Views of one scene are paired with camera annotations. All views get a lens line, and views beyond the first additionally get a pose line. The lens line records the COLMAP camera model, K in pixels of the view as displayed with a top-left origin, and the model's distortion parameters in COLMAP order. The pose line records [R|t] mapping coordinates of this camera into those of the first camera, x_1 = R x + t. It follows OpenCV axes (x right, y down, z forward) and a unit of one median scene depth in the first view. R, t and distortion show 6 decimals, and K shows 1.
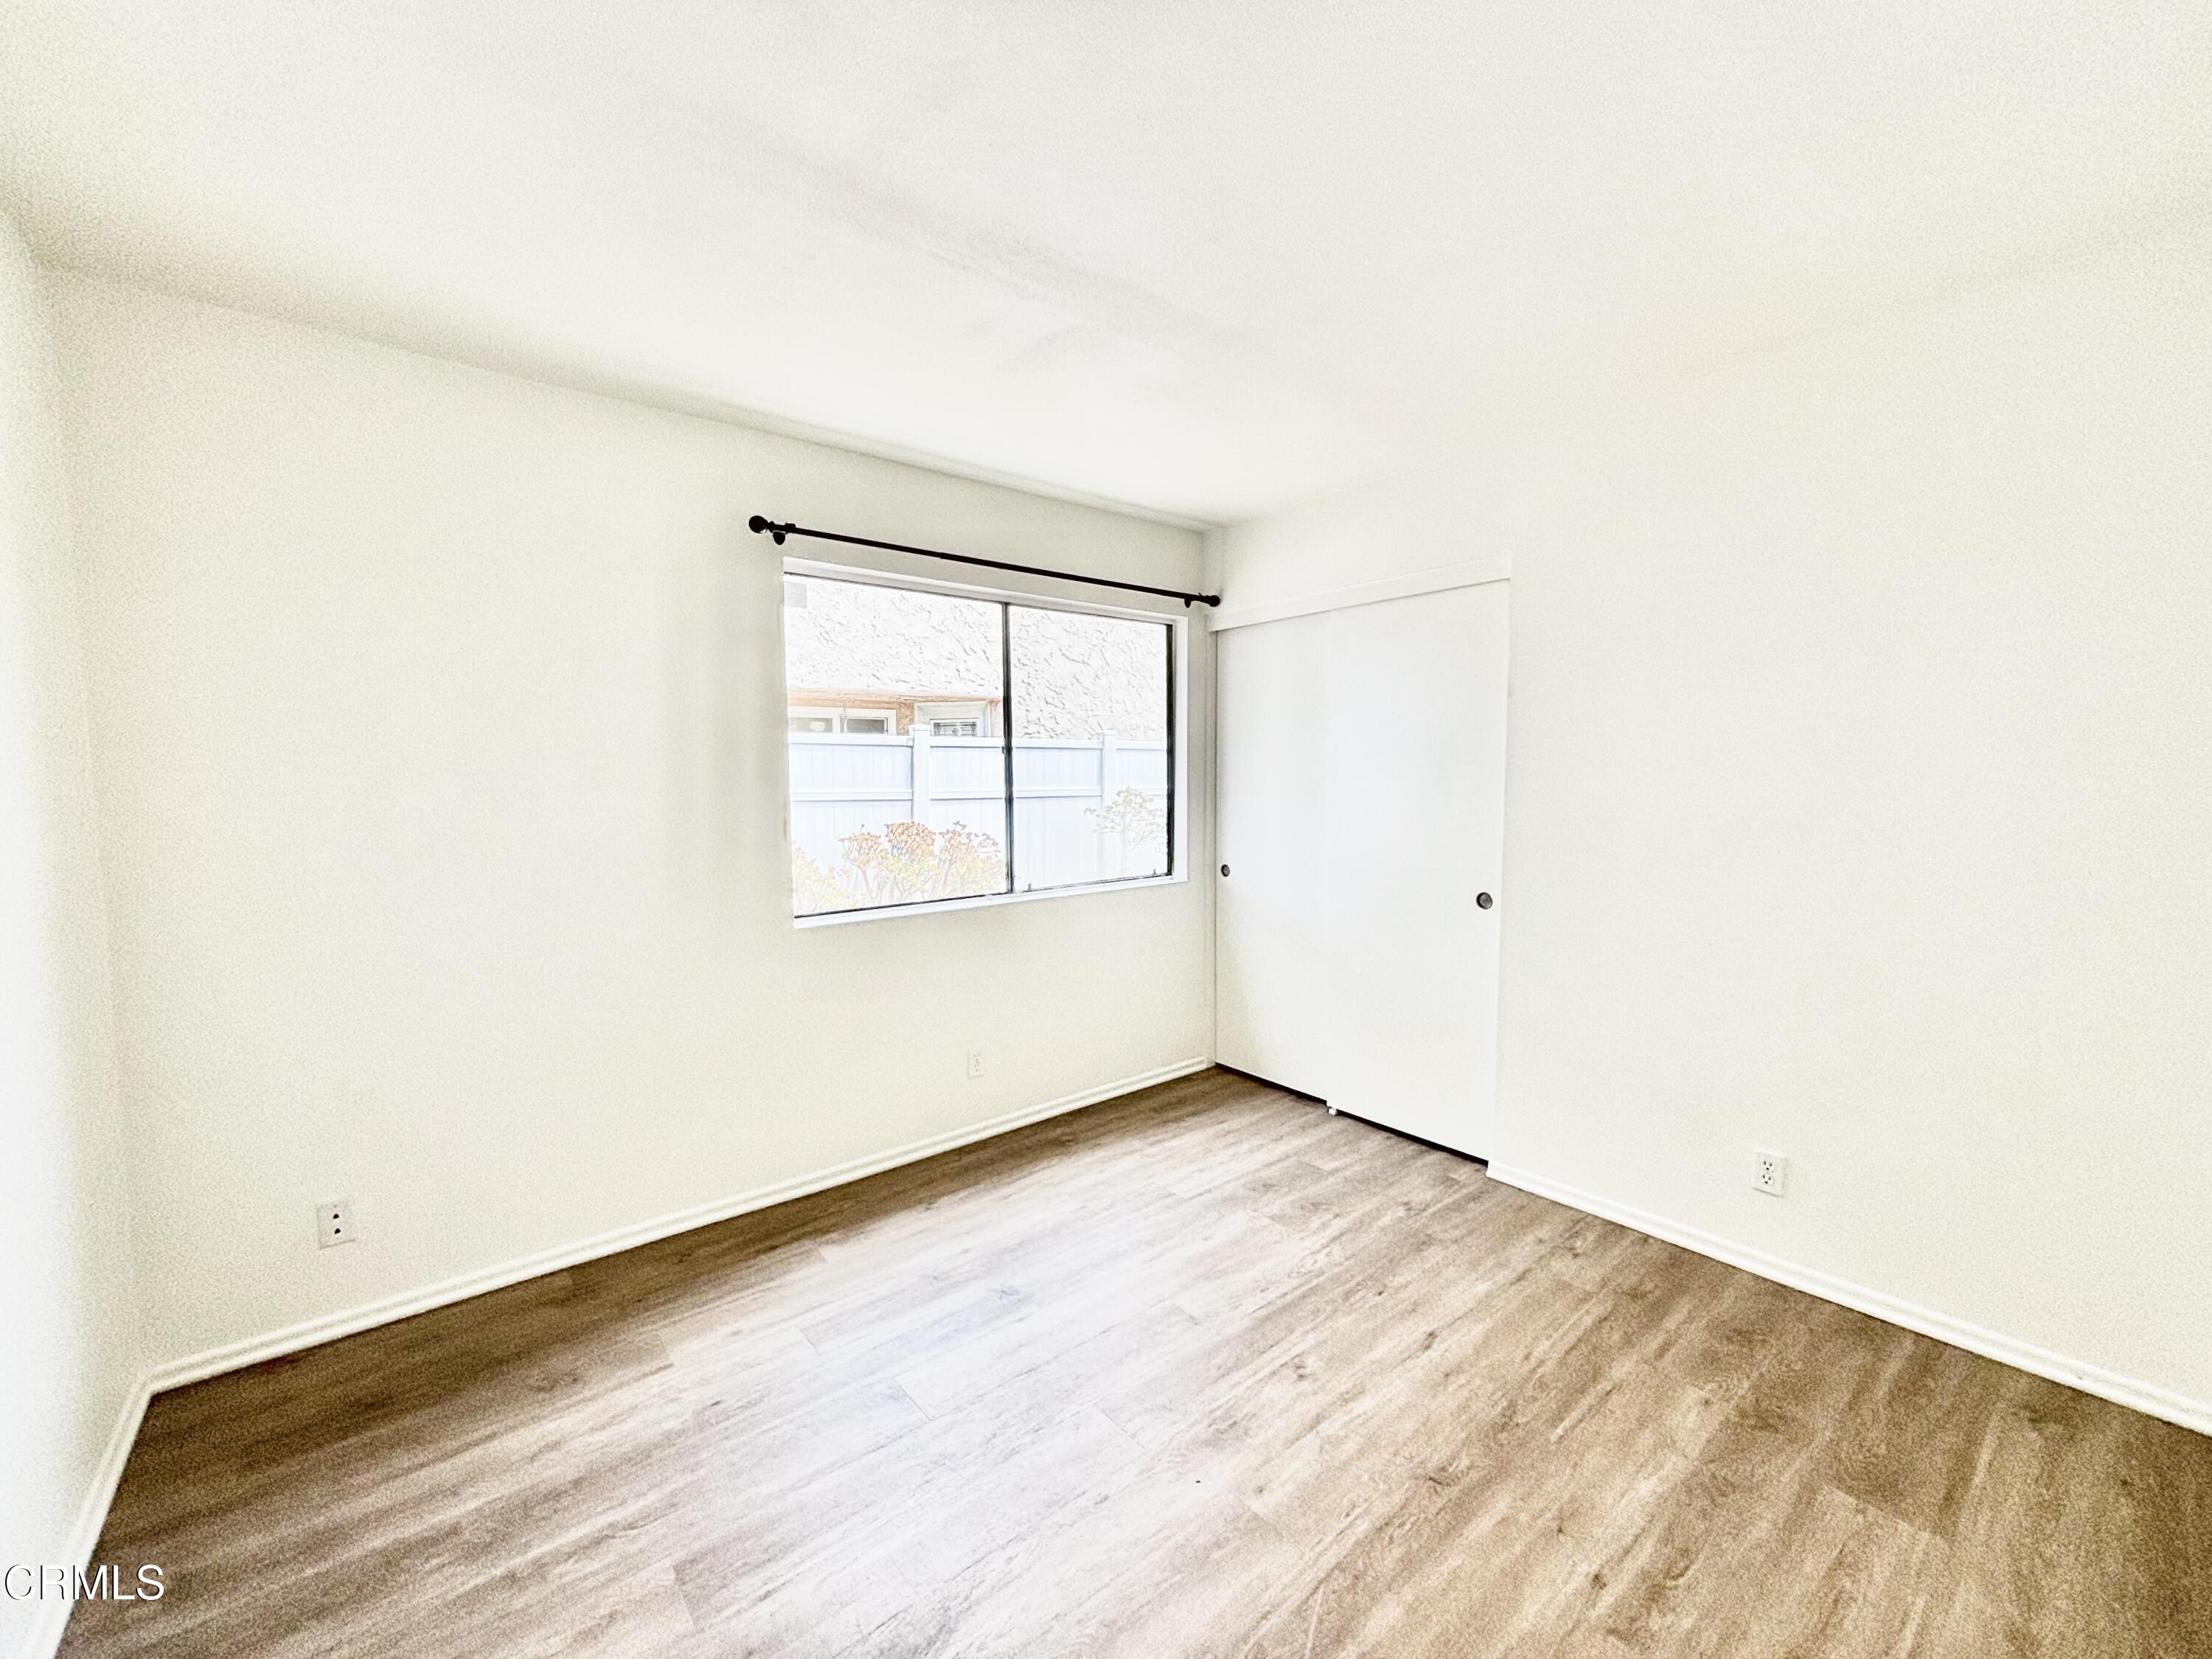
lens RADIAL K [[893.0, 0, 1112.7], [0, 893.0, 818.4], [0, 0, 1]] dist [-0.005202, 0.002288]
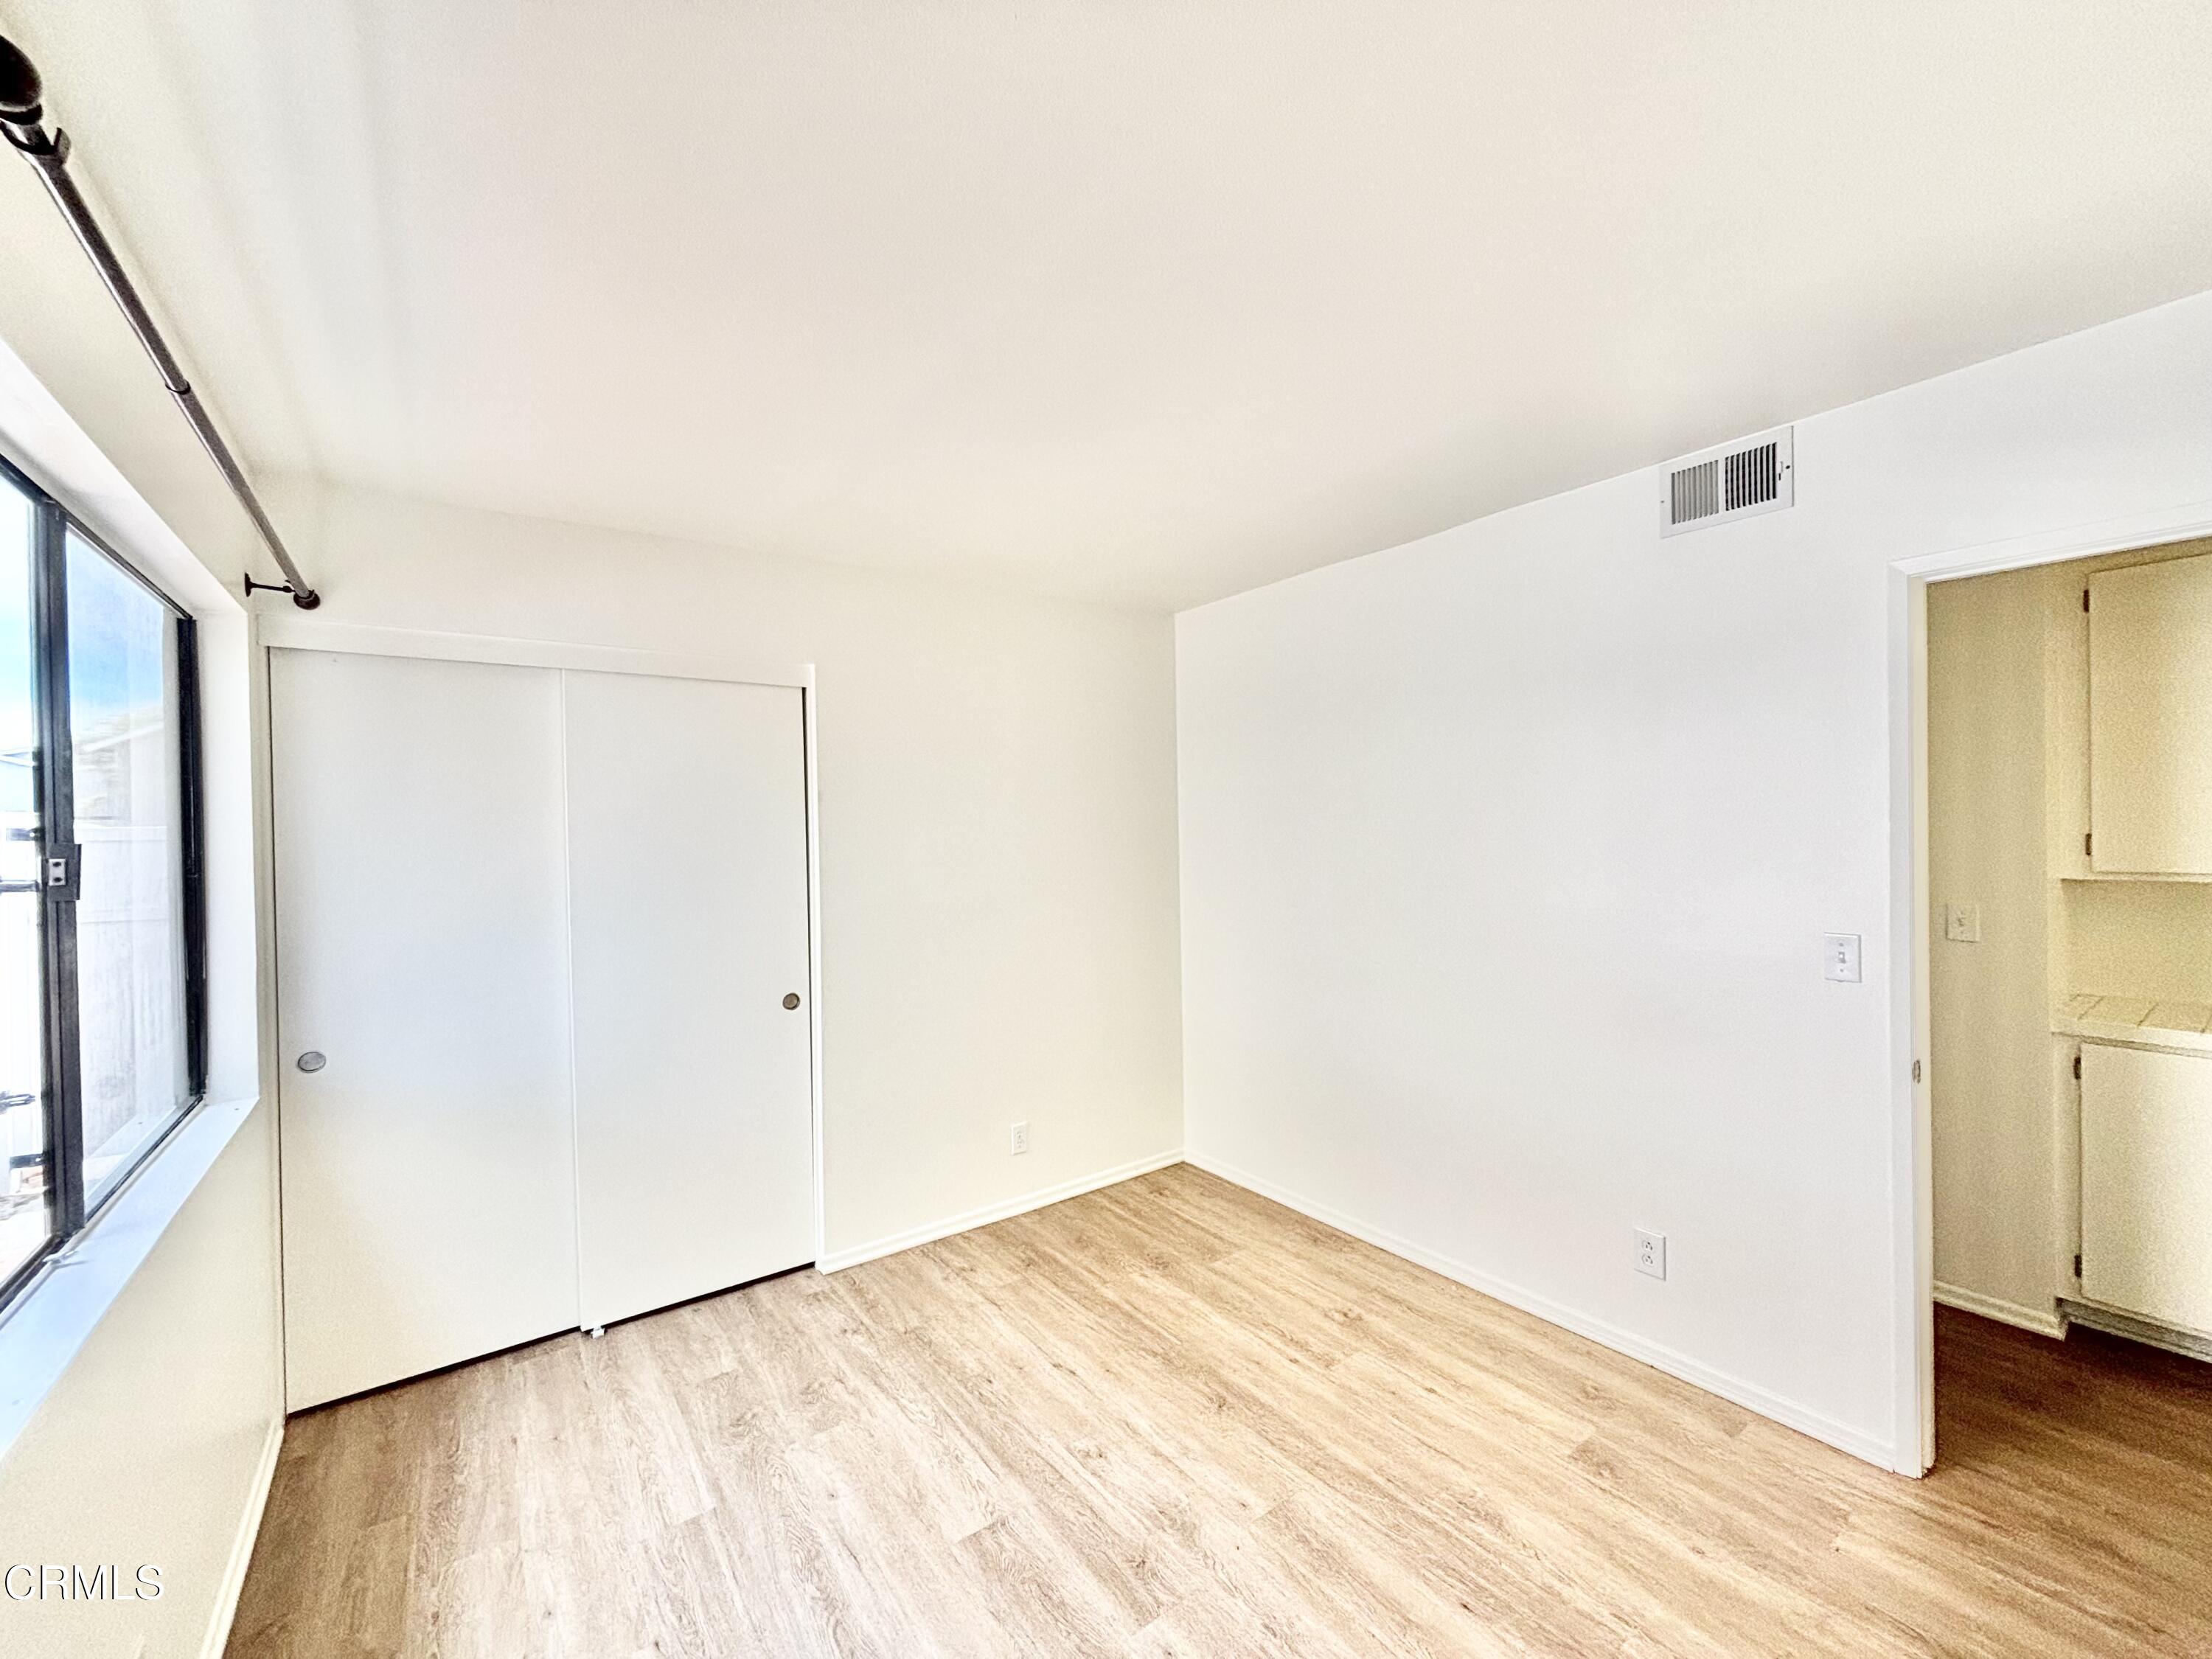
lens RADIAL K [[893.0, 0, 1108.9], [0, 893.0, 833.8], [0, 0, 1]] dist [-0.005202, 0.002288]
pose [[0.061879, -0.007691, 0.998054, -0.515070], [0.071450, 0.997439, 0.003257, -0.067731], [-0.995523, 0.071110, 0.062271, 0.539732]]
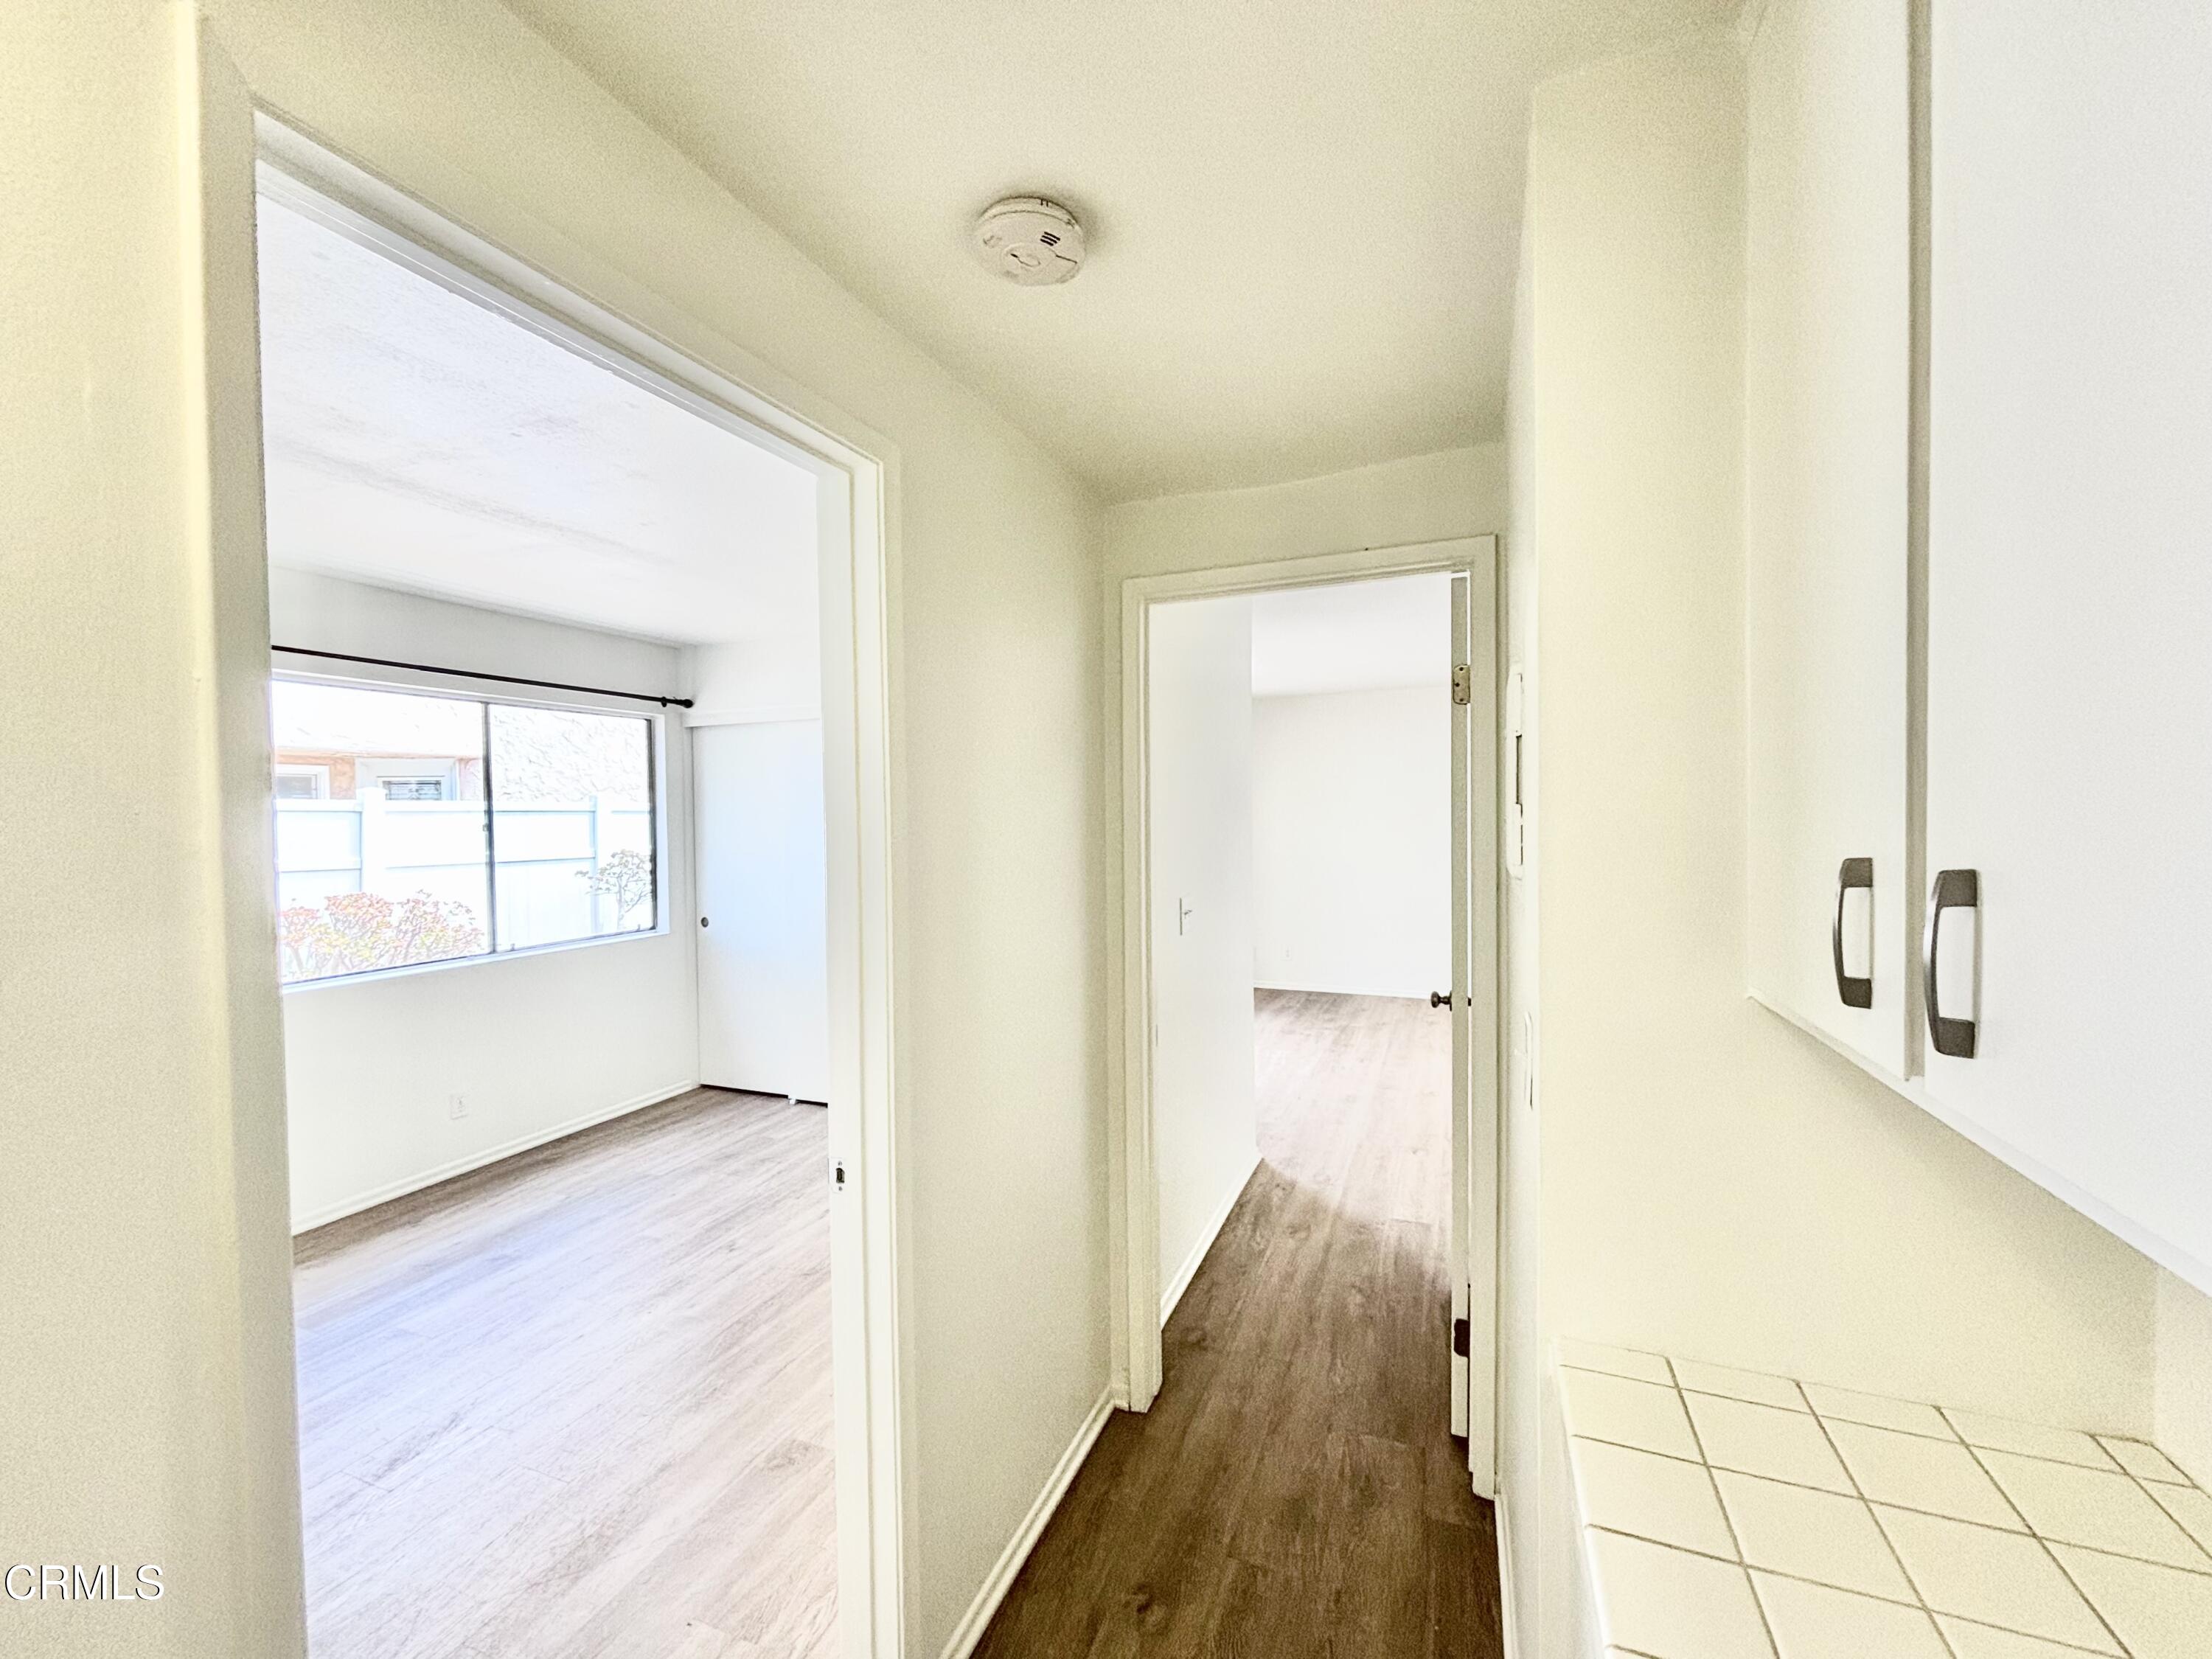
lens RADIAL K [[893.0, 0, 1102.7], [0, 893.0, 832.8], [0, 0, 1]] dist [-0.005202, 0.002288]
pose [[0.879586, -0.014762, 0.475510, 0.034071], [0.032891, 0.999014, -0.029826, -0.011797], [-0.474601, 0.041874, 0.879205, -0.412109]]
